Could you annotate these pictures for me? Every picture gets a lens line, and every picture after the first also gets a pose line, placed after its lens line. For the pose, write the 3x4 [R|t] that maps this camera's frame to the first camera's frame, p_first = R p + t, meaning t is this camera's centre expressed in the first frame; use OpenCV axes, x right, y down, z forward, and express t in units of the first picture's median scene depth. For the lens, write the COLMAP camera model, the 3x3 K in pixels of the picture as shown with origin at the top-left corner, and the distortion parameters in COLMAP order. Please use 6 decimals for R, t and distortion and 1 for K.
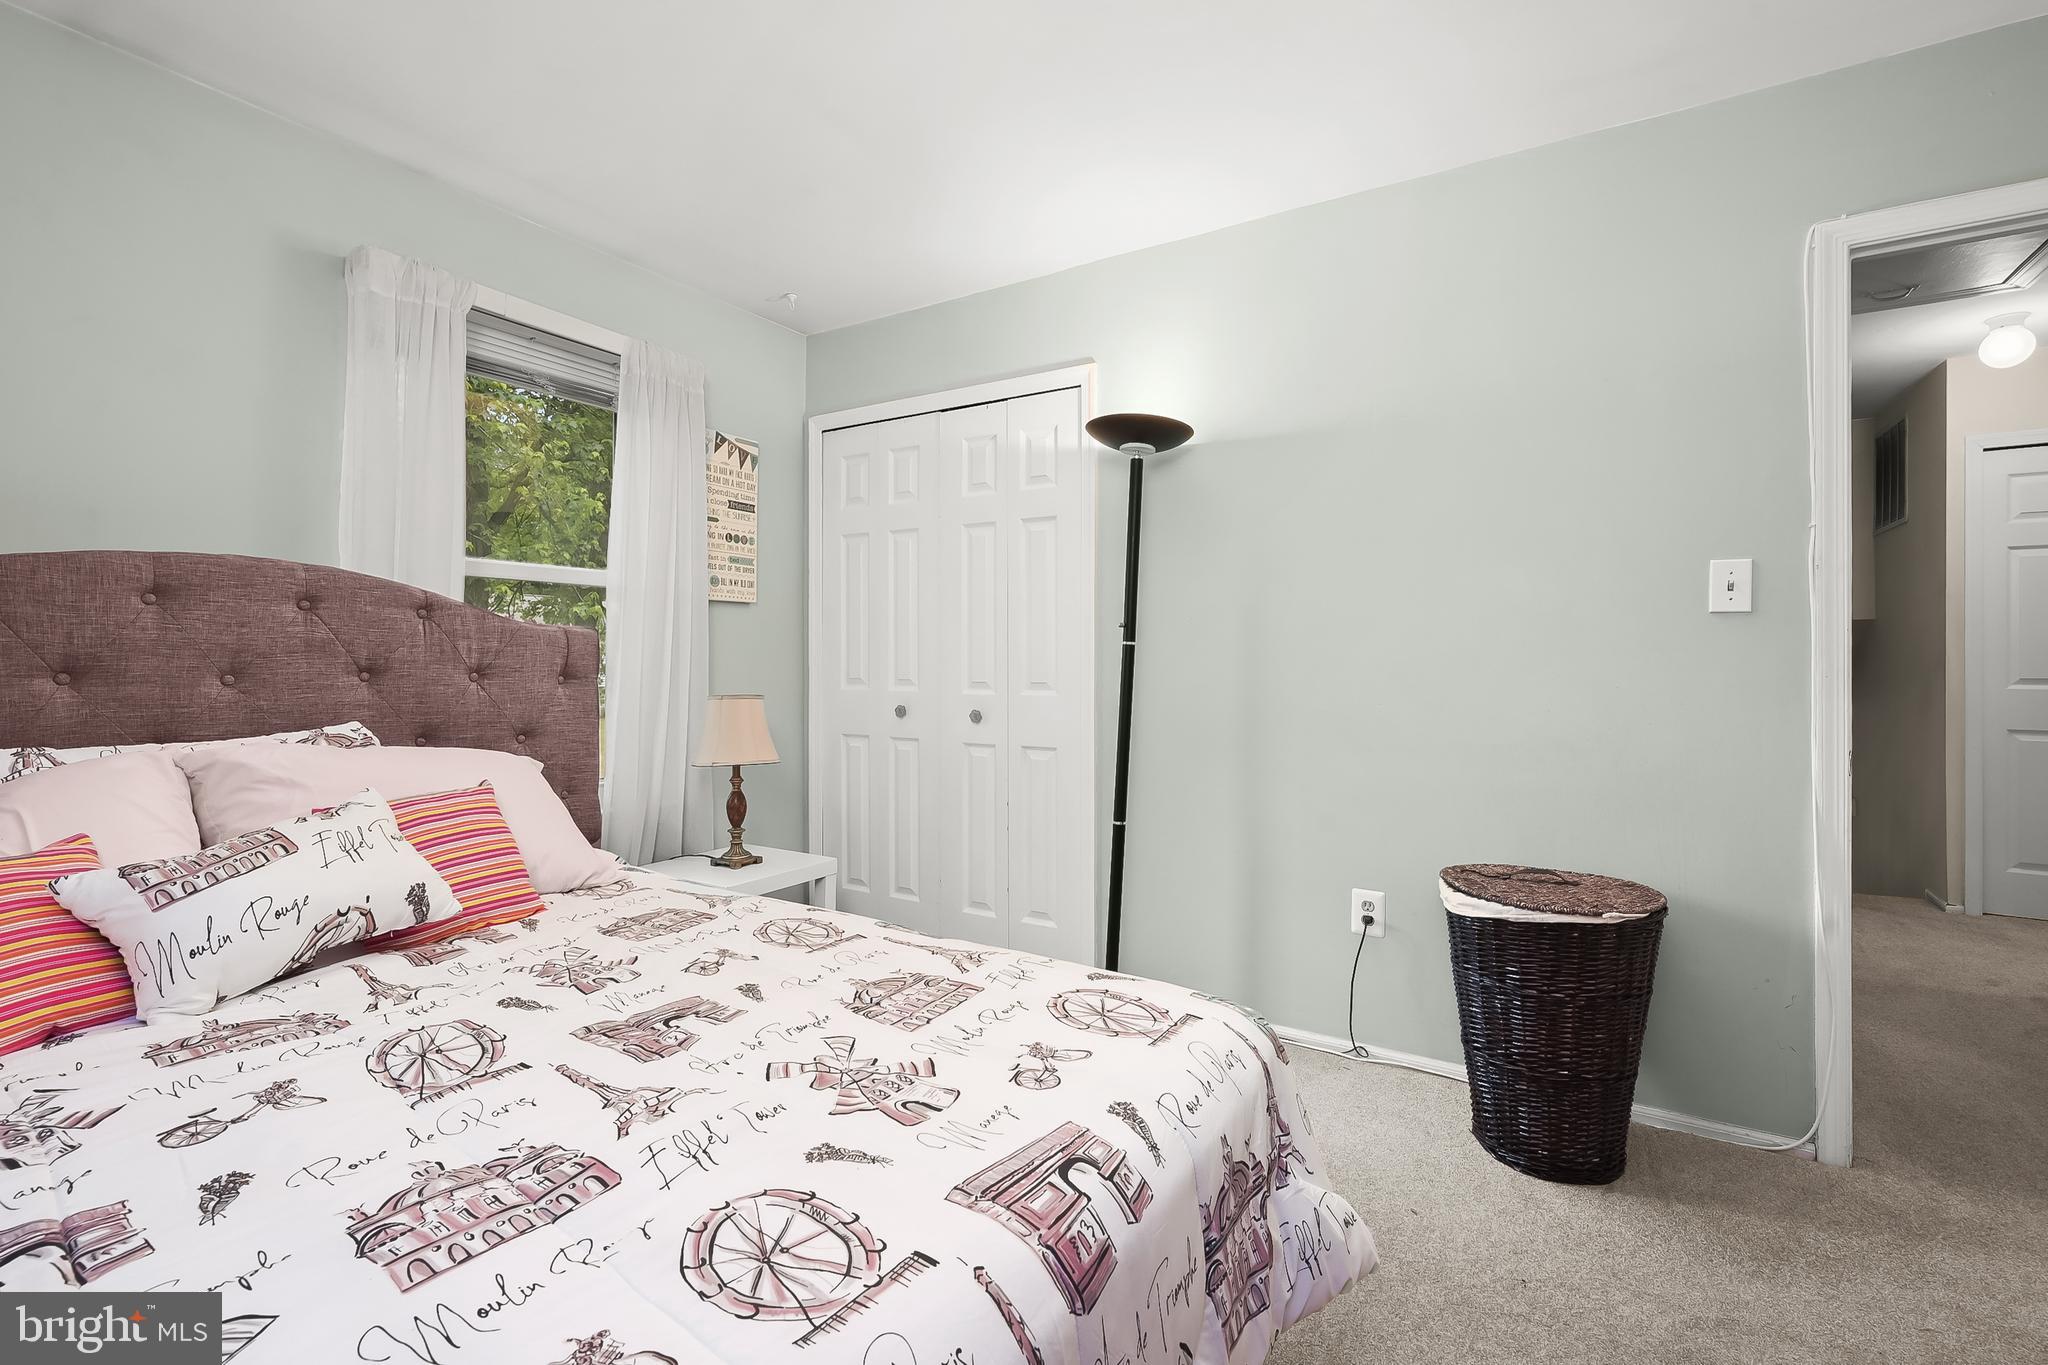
lens RADIAL K [[885.2, 0, 1039.0], [0, 885.2, 670.5], [0, 0, 1]] dist [-0.003933, 0.003469]
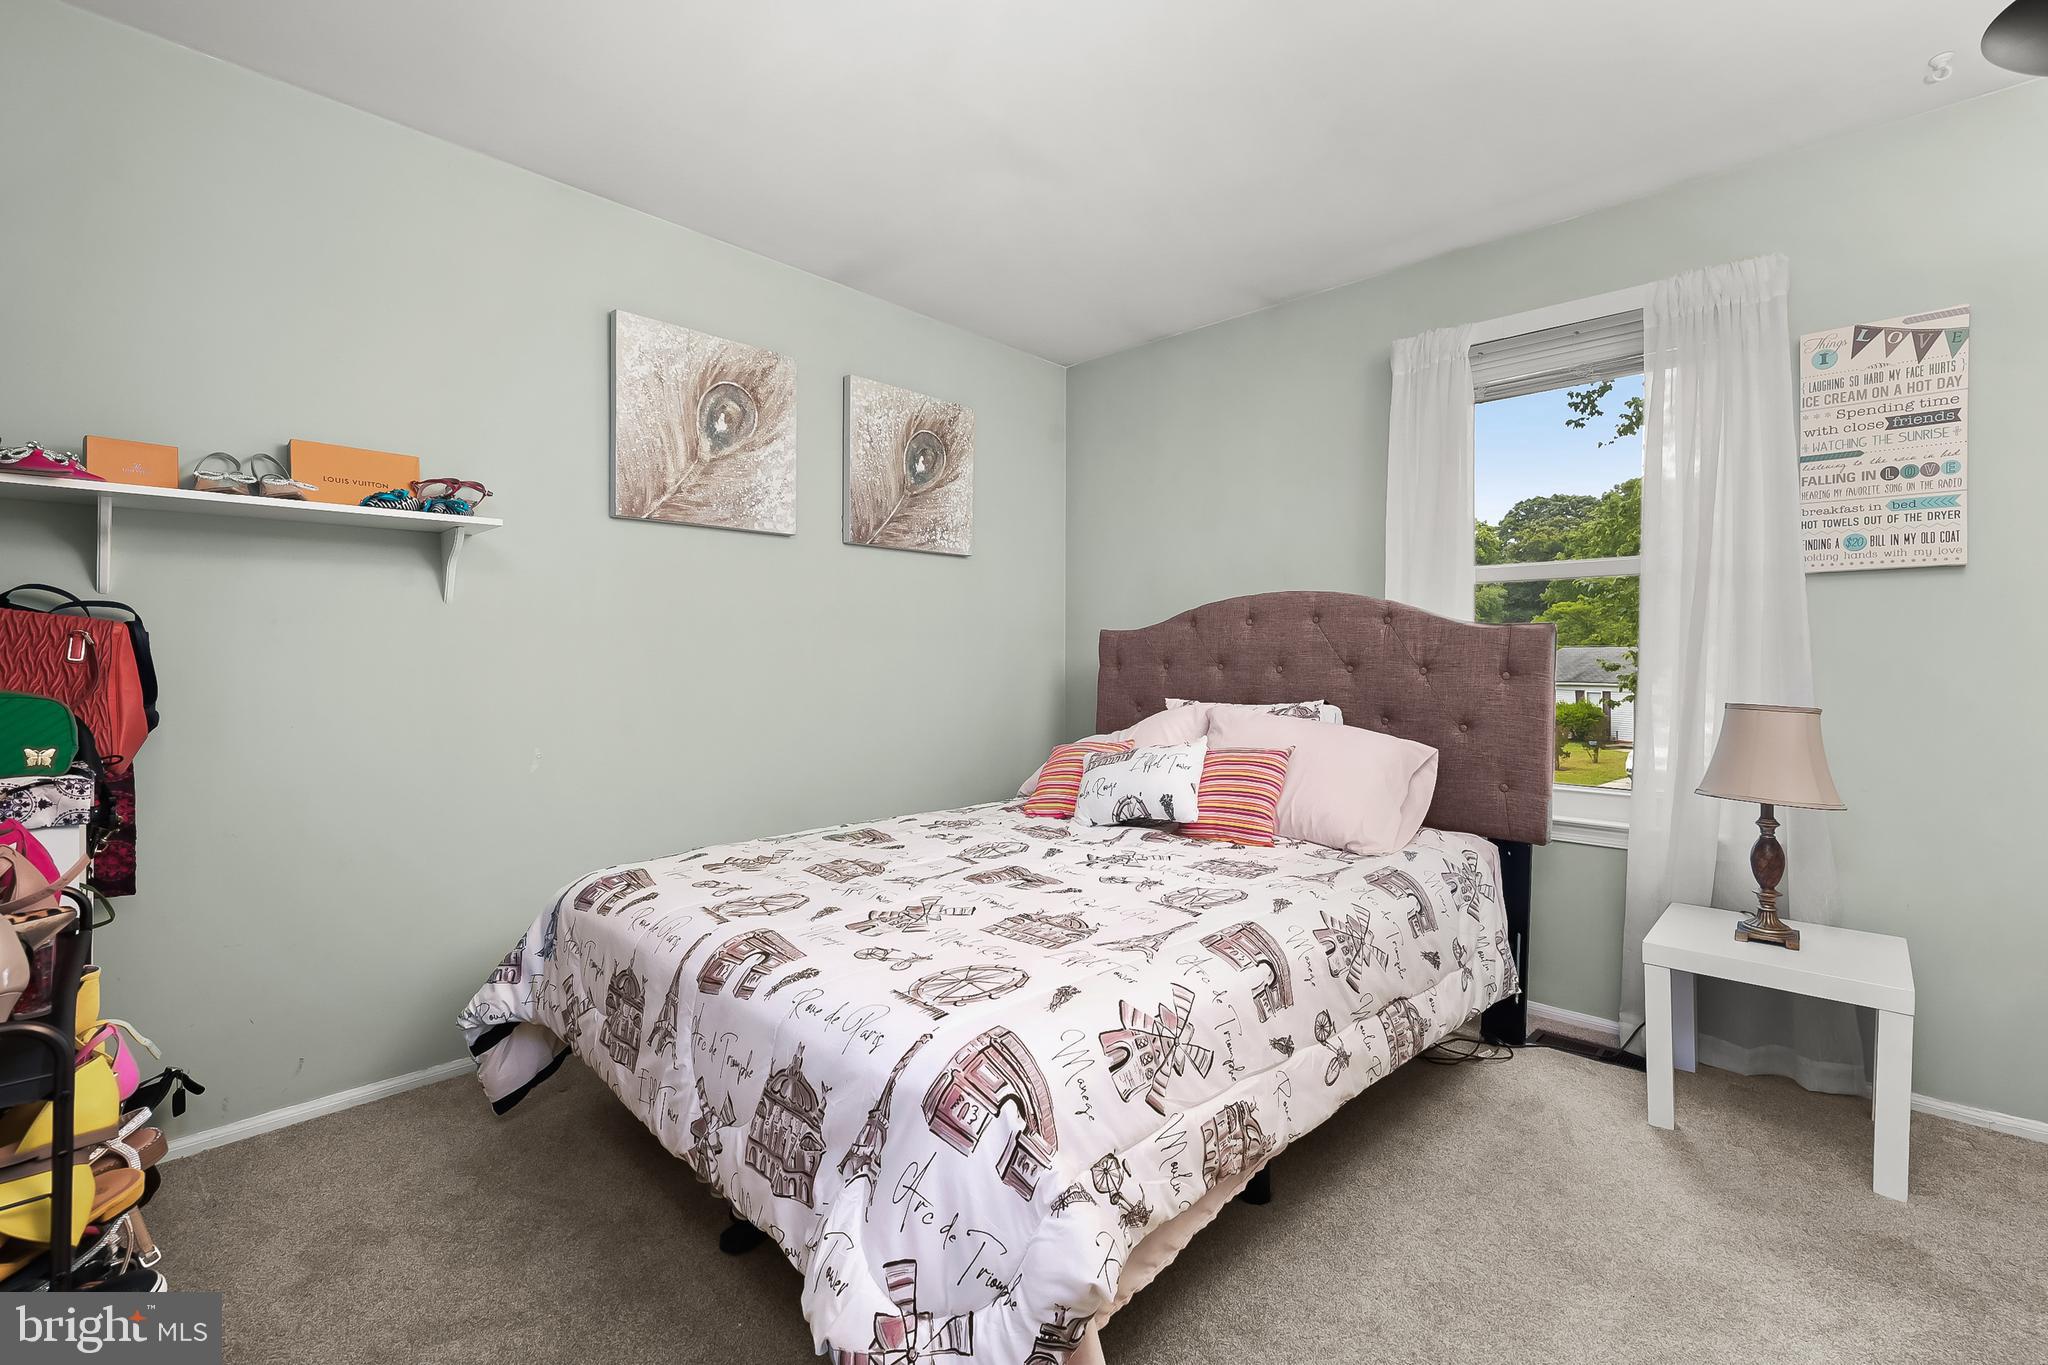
lens RADIAL K [[885.2, 0, 1037.9], [0, 885.2, 668.1], [0, 0, 1]] dist [-0.003933, 0.003469]
pose [[-0.195382, 0.010173, -0.980675, 0.683286], [-0.012423, 0.999840, 0.012847, -0.005651], [0.980649, 0.014693, -0.195224, 0.792733]]
